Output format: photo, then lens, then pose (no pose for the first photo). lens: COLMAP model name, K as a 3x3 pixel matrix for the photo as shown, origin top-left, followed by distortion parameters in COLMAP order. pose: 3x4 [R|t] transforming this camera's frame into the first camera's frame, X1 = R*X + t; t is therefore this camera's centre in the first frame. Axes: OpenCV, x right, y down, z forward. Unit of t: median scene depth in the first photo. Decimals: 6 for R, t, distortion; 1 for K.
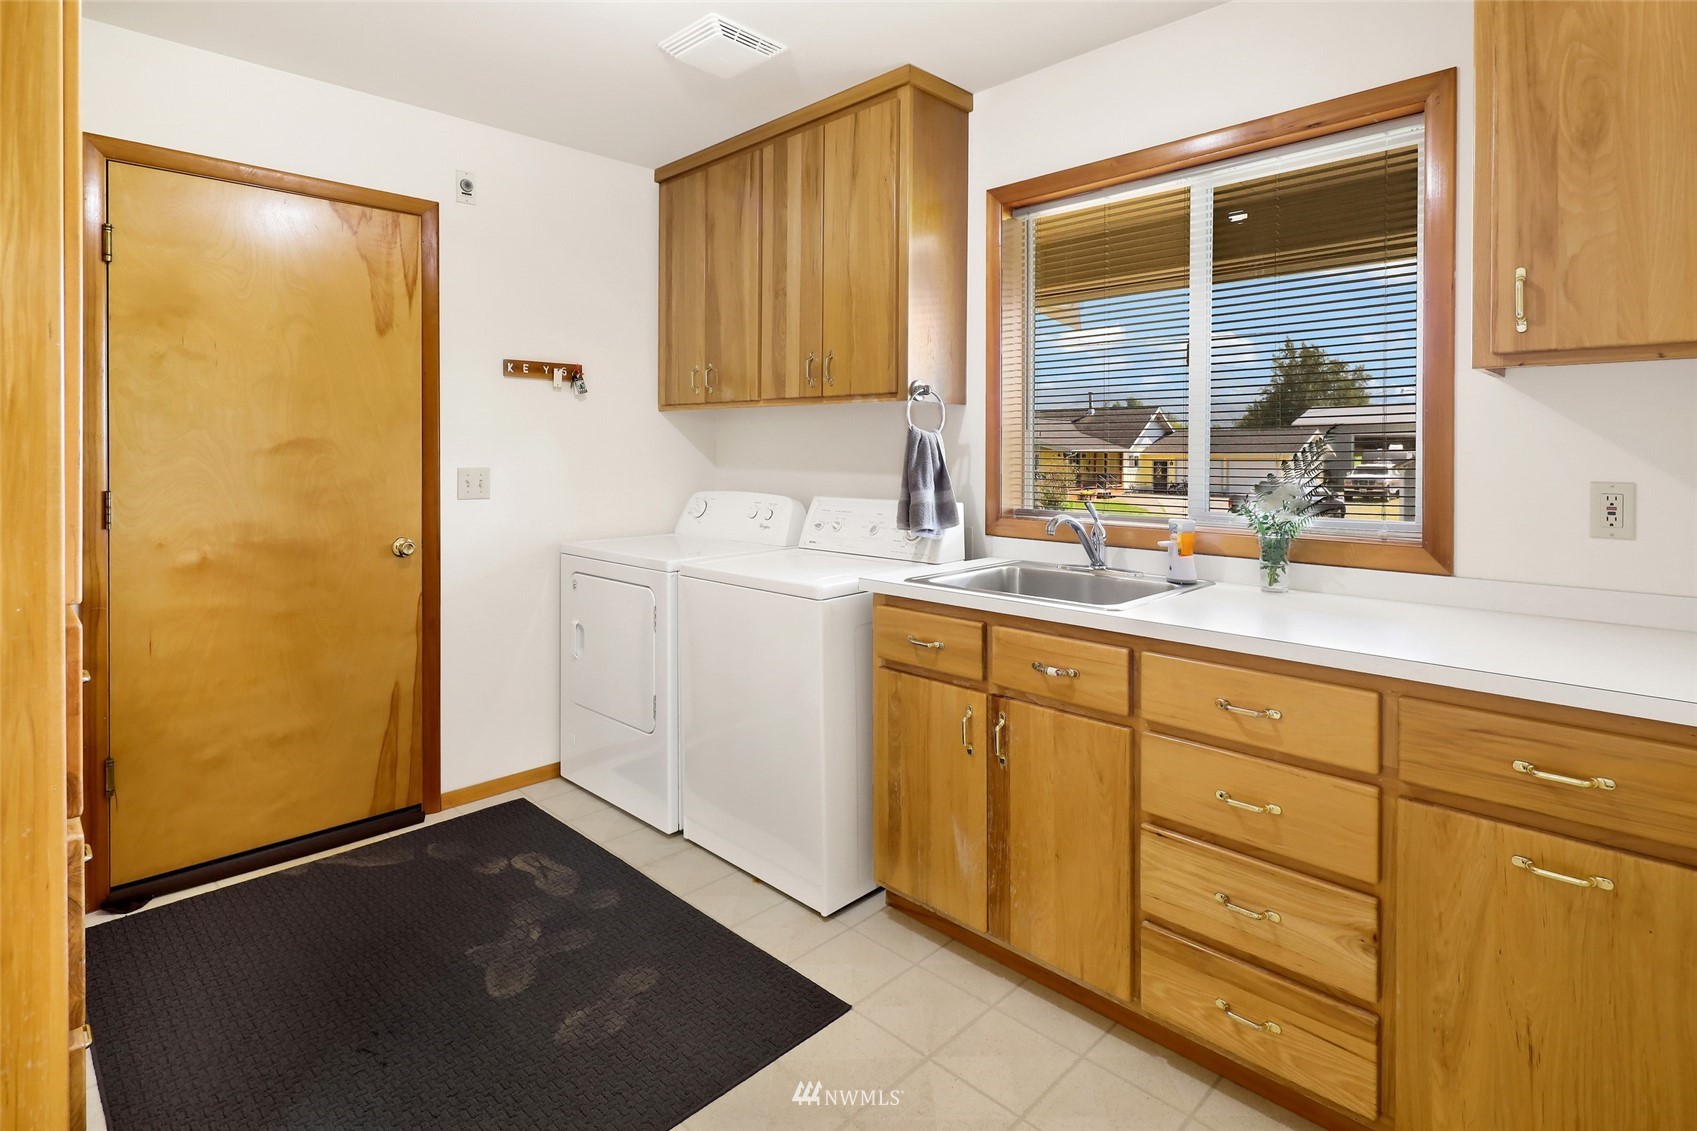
lens RADIAL K [[851.7, 0, 852.4], [0, 851.7, 456.3], [0, 0, 1]] dist [0.000895, -0.000457]
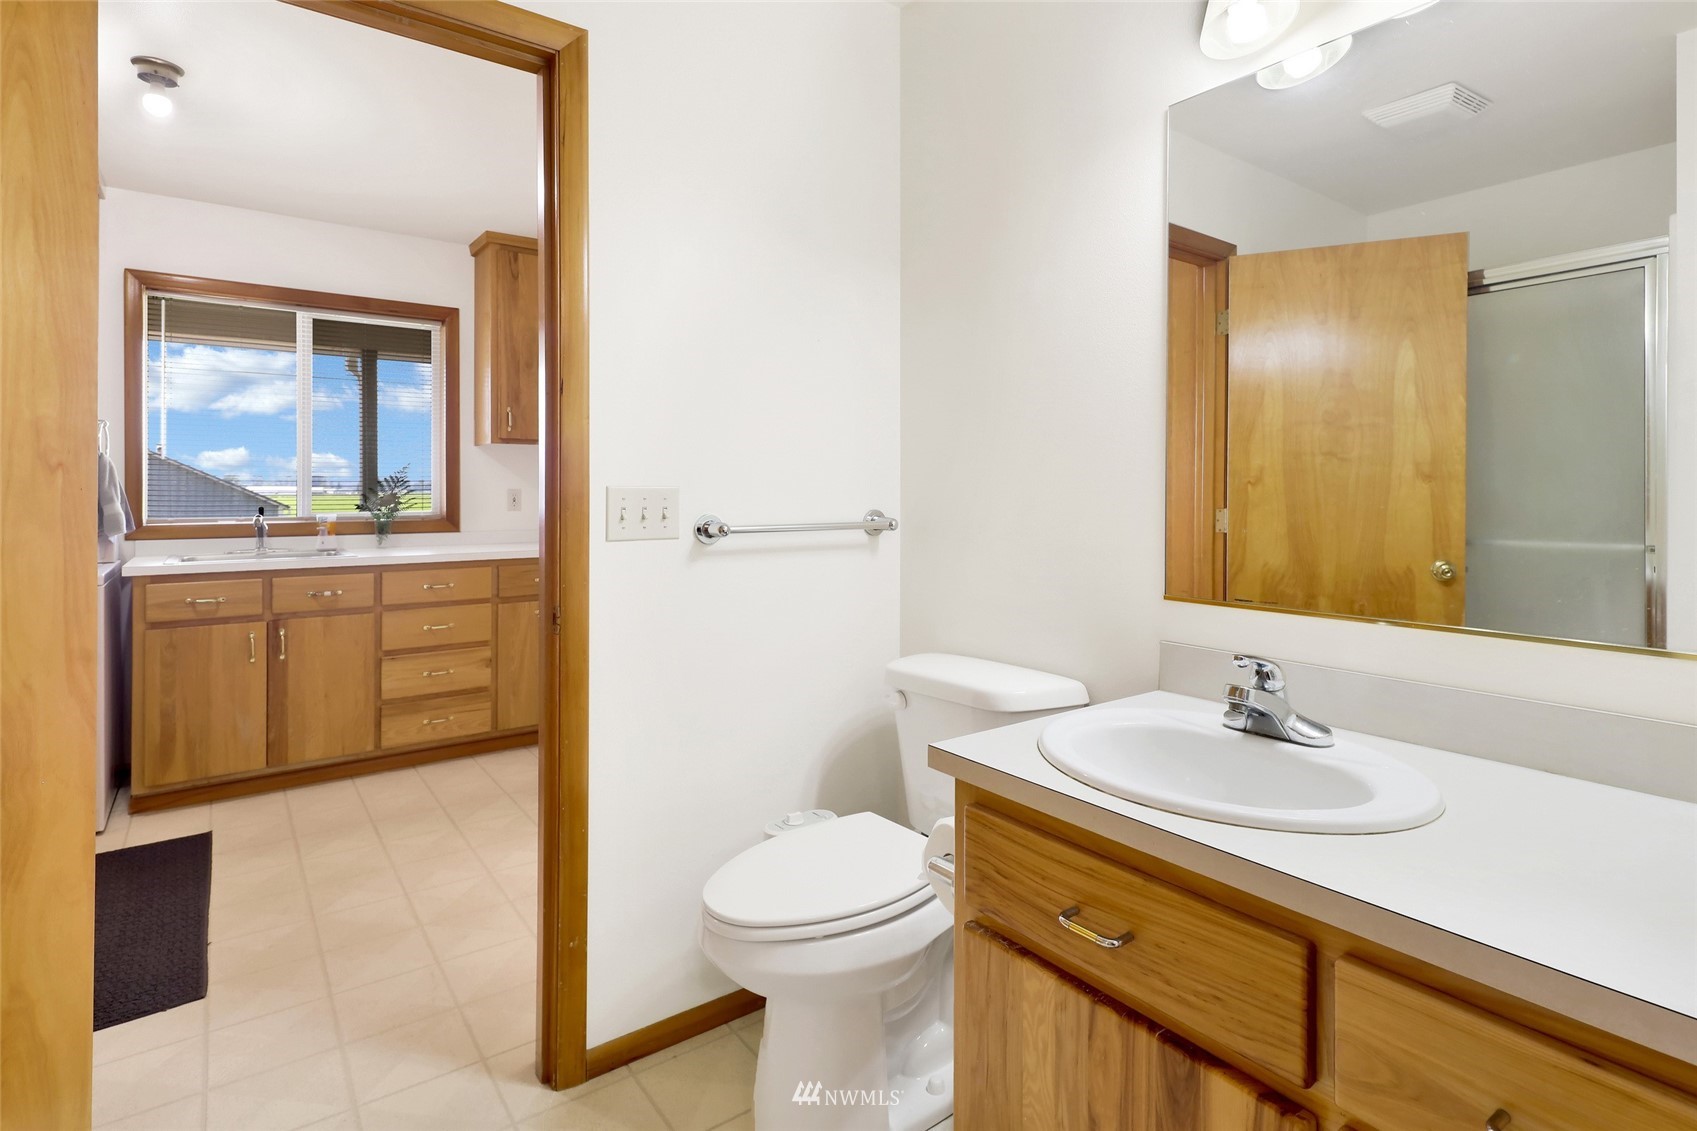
lens RADIAL K [[841.3, 0, 848.2], [0, 841.3, 495.8], [0, 0, 1]] dist [0.001293, 0.000018]
pose [[0.151208, -0.000484, 0.988502, -1.444875], [0.006256, 0.999980, -0.000467, 0.055619], [-0.988482, 0.006254, 0.151208, -0.389830]]
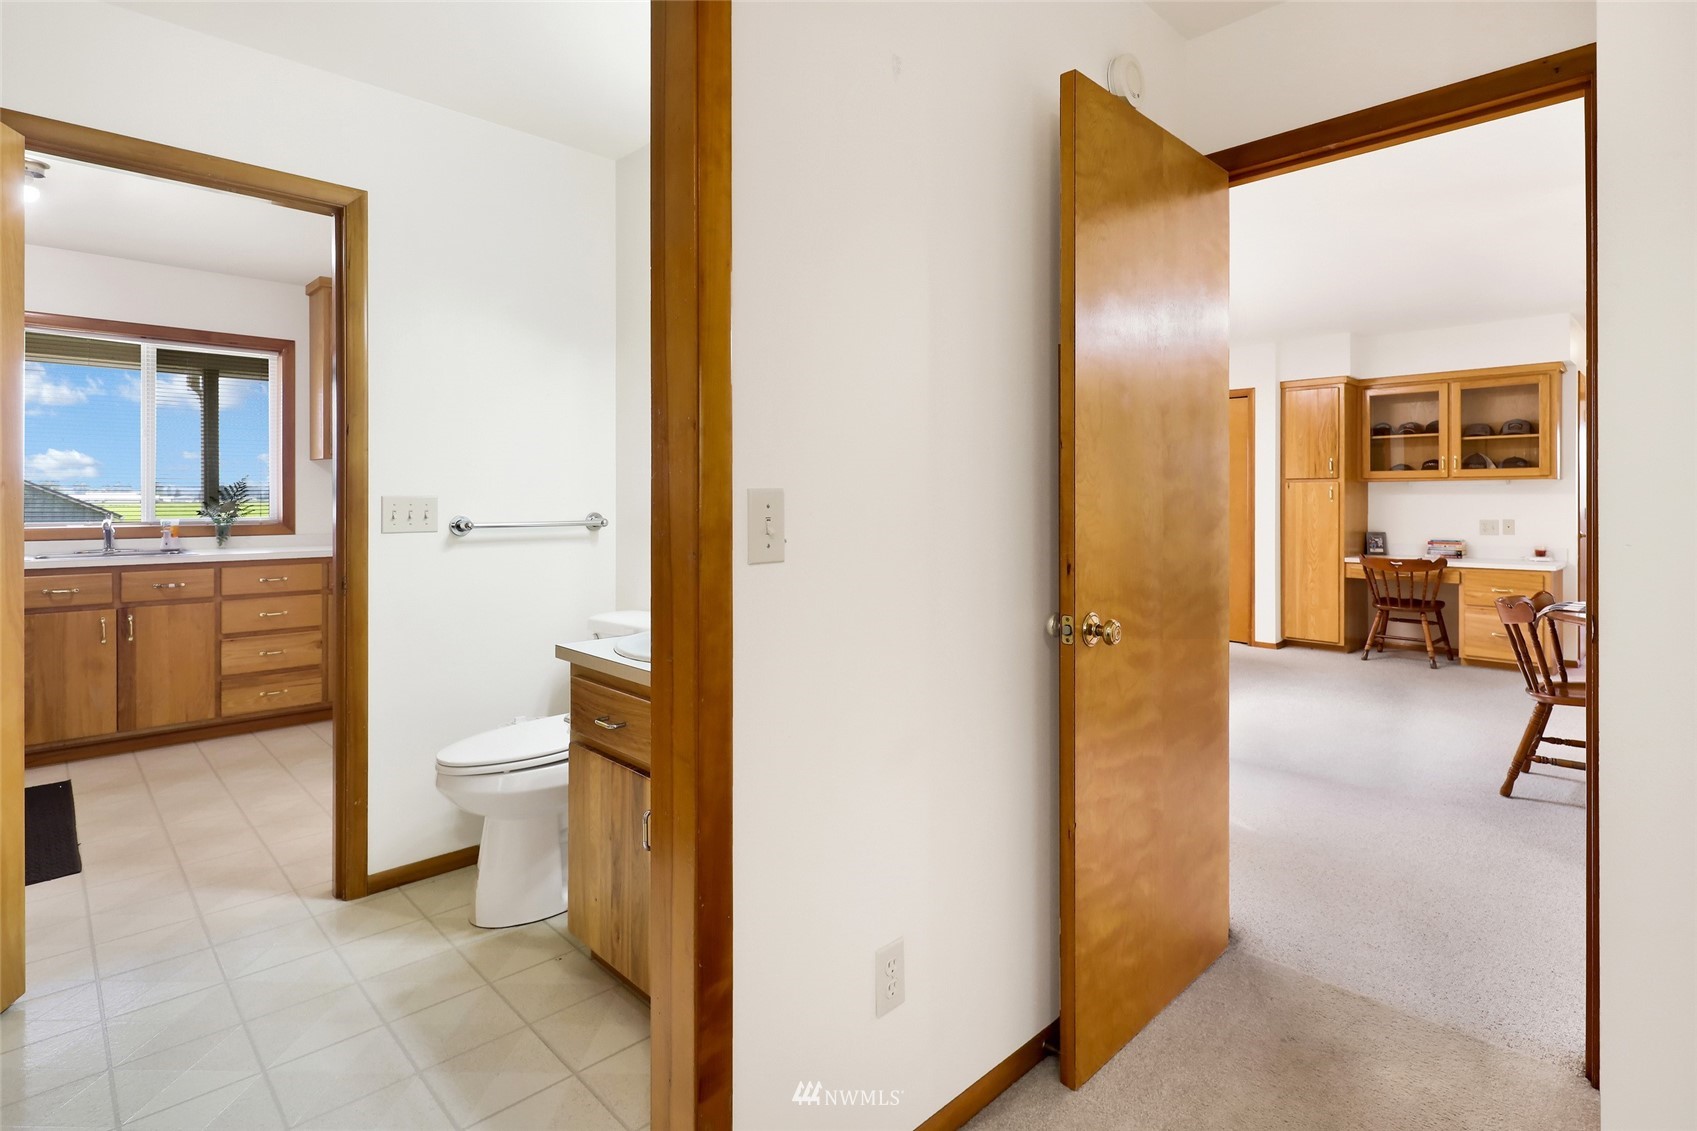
lens RADIAL K [[842.2, 0, 848.5], [0, 842.2, 505.4], [0, 0, 1]] dist [-0.004038, -0.001073]
pose [[0.020814, -0.002196, 0.999781, -1.954104], [0.006453, 0.999977, 0.002062, 0.060433], [-0.999763, 0.006409, 0.020828, -0.799260]]
